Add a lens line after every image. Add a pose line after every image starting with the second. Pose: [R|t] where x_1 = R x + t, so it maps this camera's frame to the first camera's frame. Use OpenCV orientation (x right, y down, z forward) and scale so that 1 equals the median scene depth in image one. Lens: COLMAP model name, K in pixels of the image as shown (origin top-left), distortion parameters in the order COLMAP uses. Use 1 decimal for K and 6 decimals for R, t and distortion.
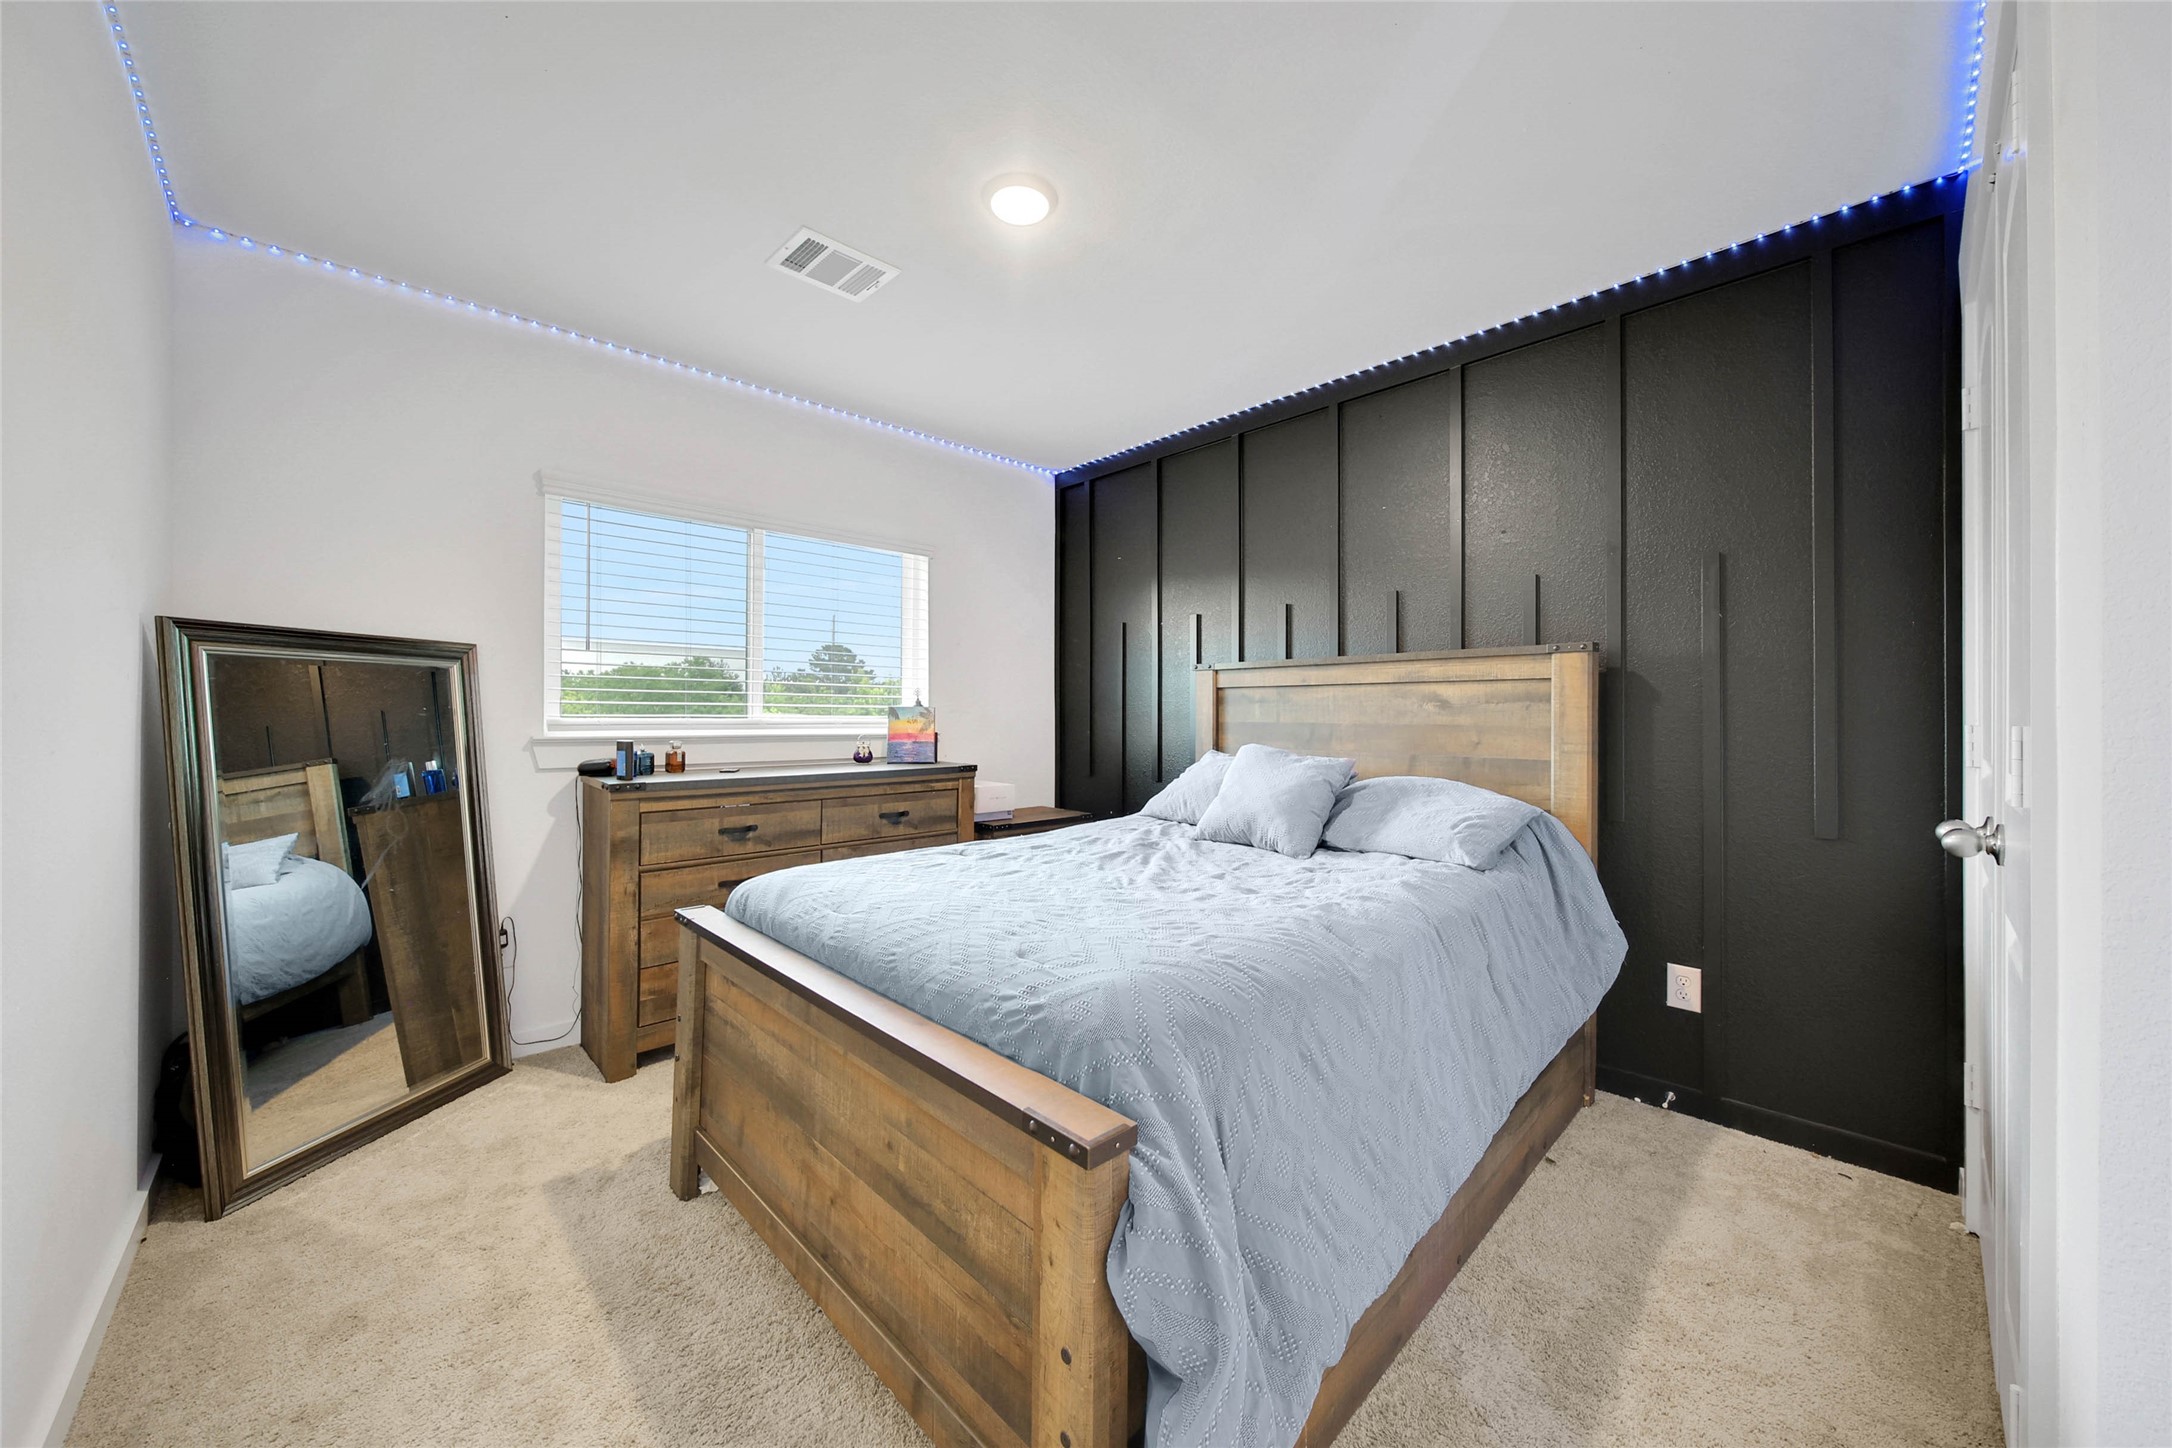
lens RADIAL K [[783.8, 0, 1096.6], [0, 783.8, 712.6], [0, 0, 1]] dist [-0.002939, -0.000340]
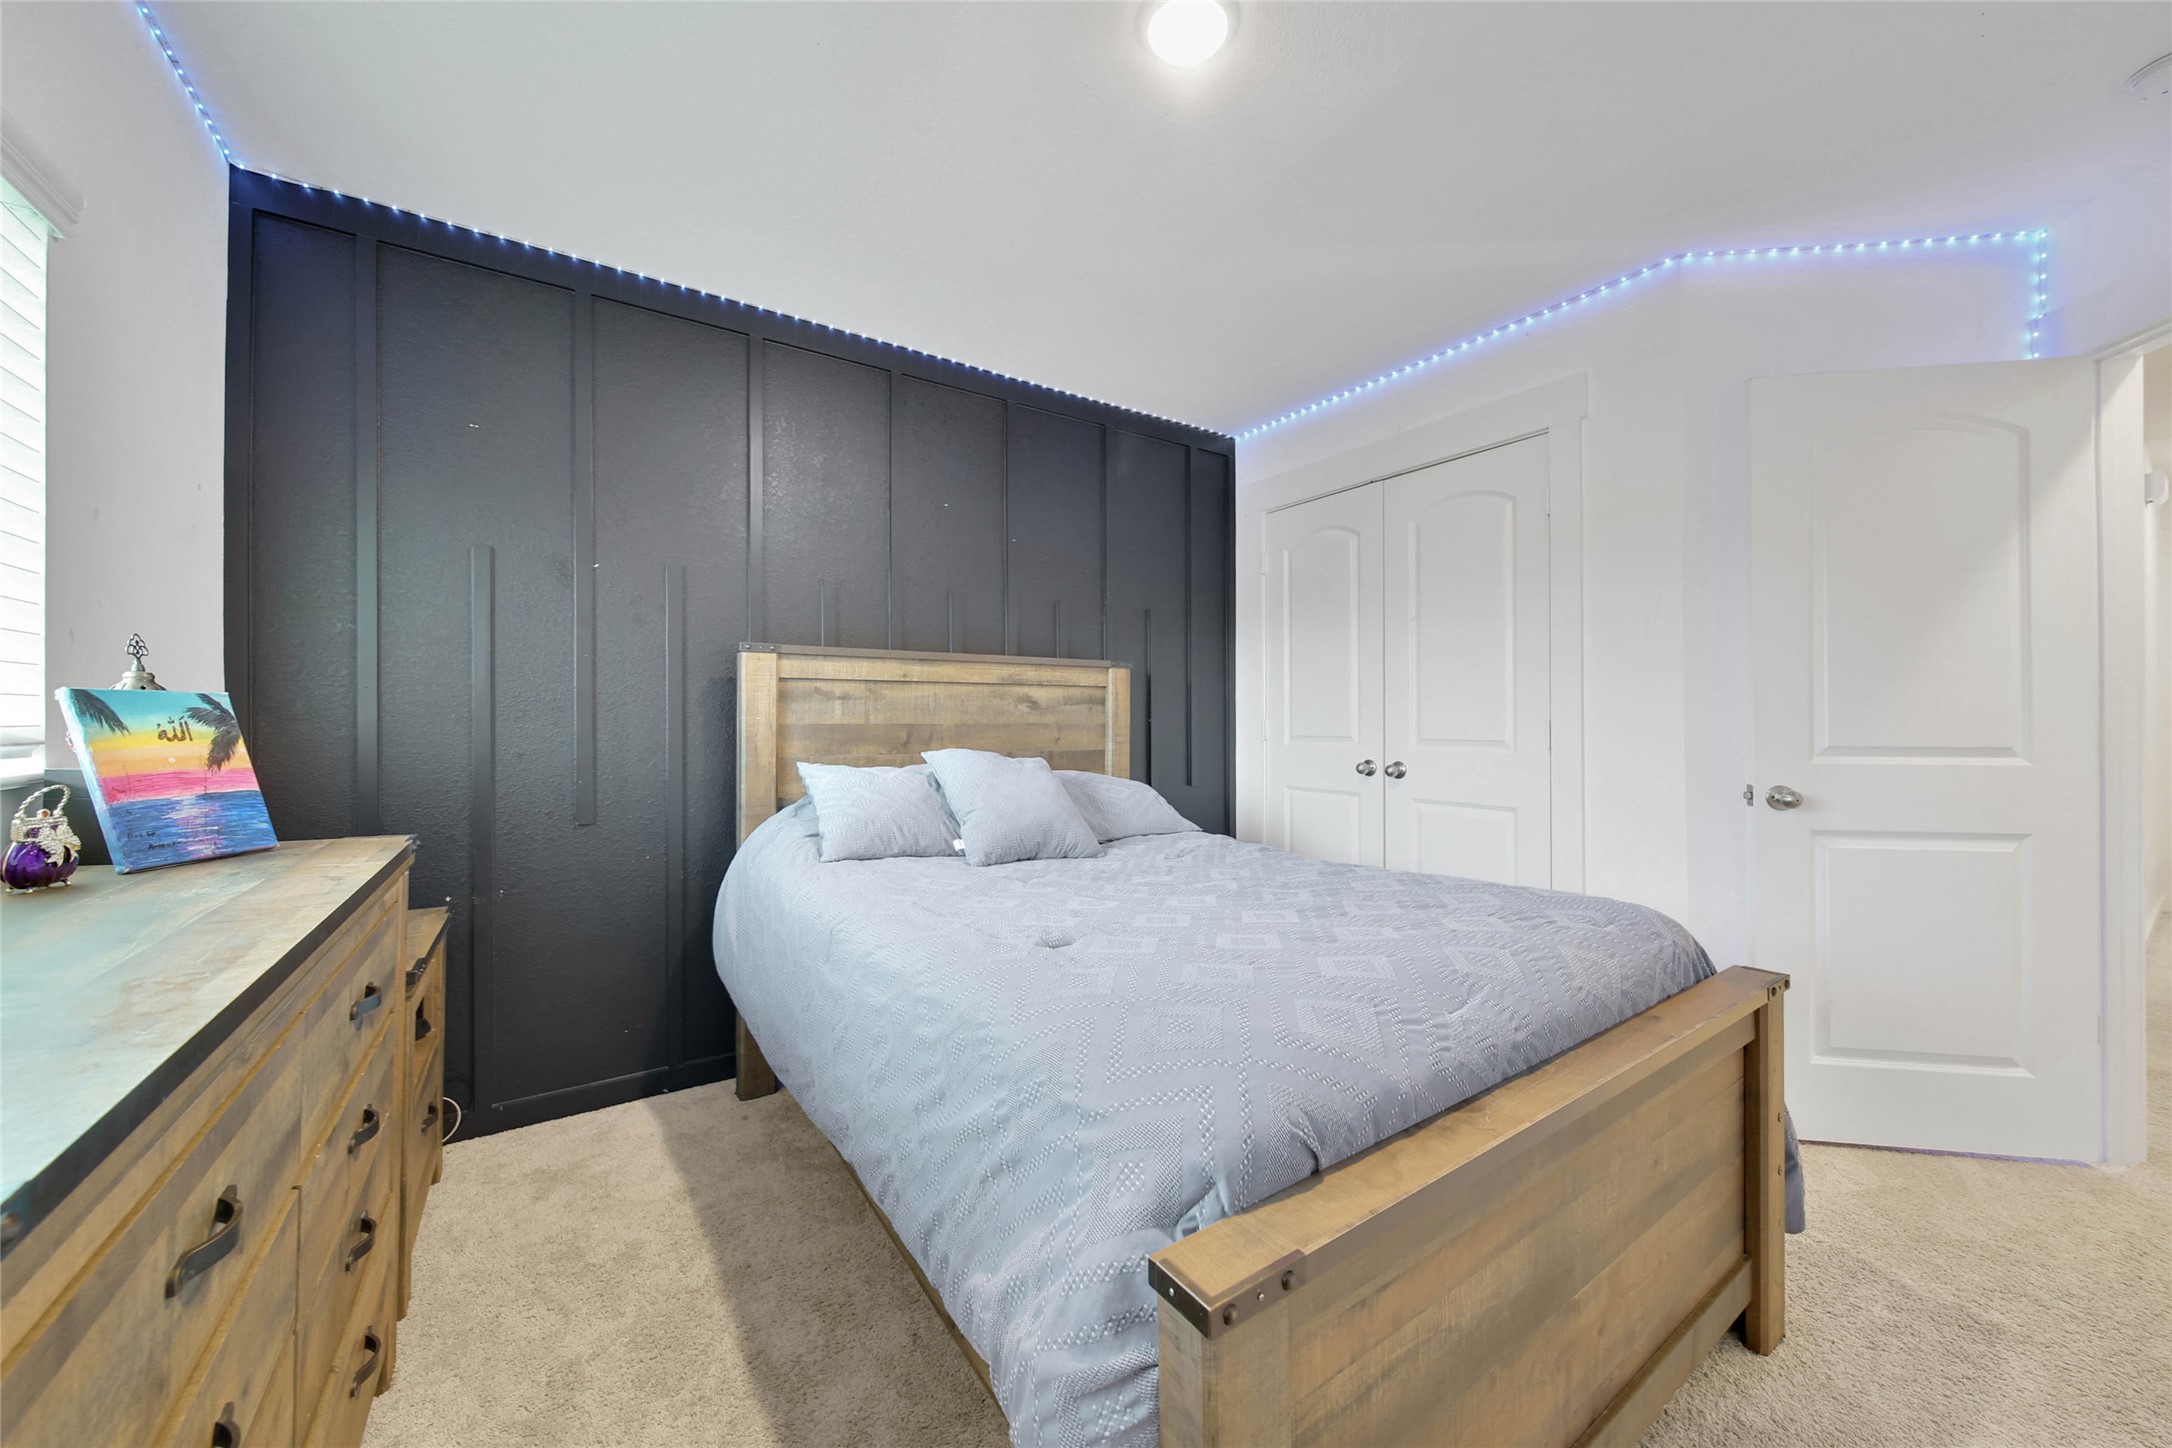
lens RADIAL K [[783.8, 0, 1073.9], [0, 783.8, 717.5], [0, 0, 1]] dist [-0.002939, -0.000340]
pose [[0.191009, 0.005144, 0.981575, -0.681896], [0.005346, 0.999966, -0.006280, 0.015522], [-0.981574, 0.006447, 0.190975, 0.791881]]
